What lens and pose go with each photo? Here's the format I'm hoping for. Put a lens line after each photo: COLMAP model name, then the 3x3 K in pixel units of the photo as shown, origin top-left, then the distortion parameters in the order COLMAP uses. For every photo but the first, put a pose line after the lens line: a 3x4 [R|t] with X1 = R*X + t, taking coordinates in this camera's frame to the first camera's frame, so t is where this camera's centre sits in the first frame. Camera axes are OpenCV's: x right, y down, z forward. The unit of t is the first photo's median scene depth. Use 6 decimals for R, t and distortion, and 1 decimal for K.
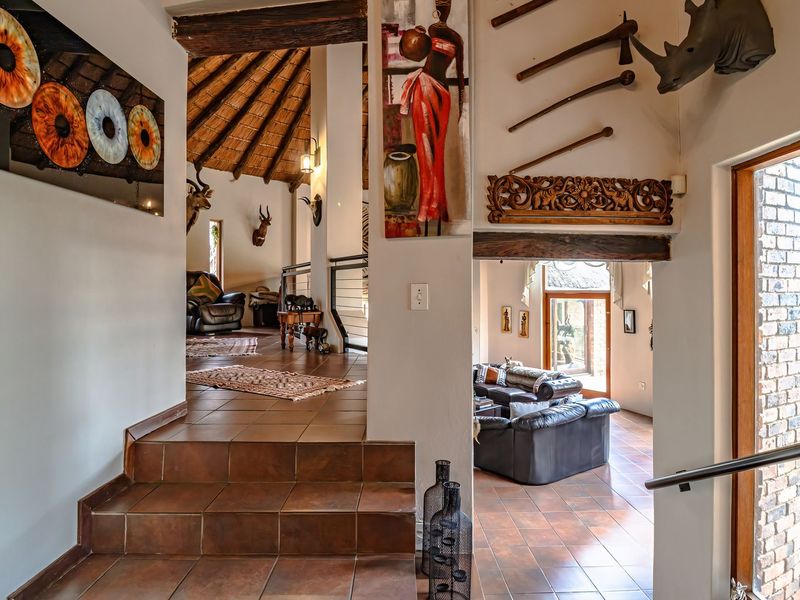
lens RADIAL K [[560.3, 0, 400.0], [0, 560.3, 300.0], [0, 0, 1]] dist [0.046020, -0.107991]
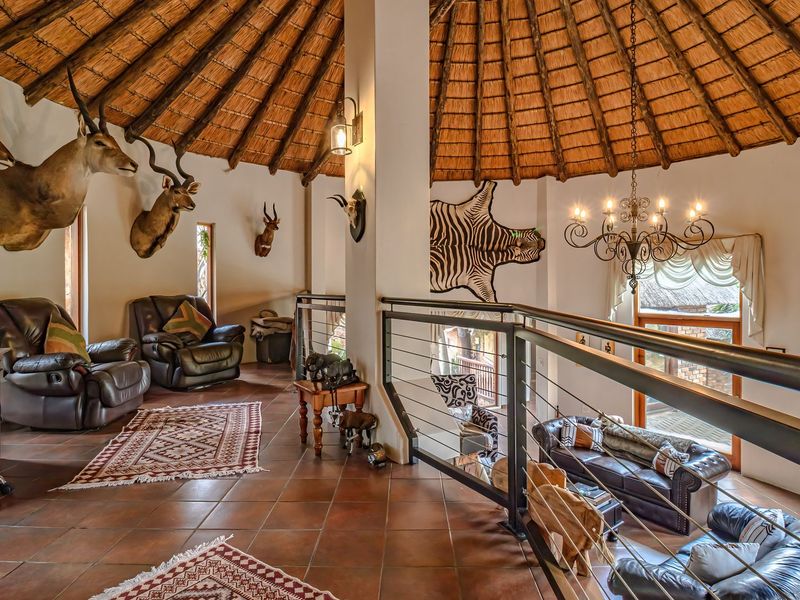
lens RADIAL K [[560.3, 0, 400.0], [0, 560.3, 300.0], [0, 0, 1]] dist [0.046020, -0.107991]
pose [[0.999968, -0.002658, -0.007535, -0.070912], [0.002768, 0.999891, 0.014532, -0.056545], [0.007496, -0.014553, 0.999866, 0.282968]]
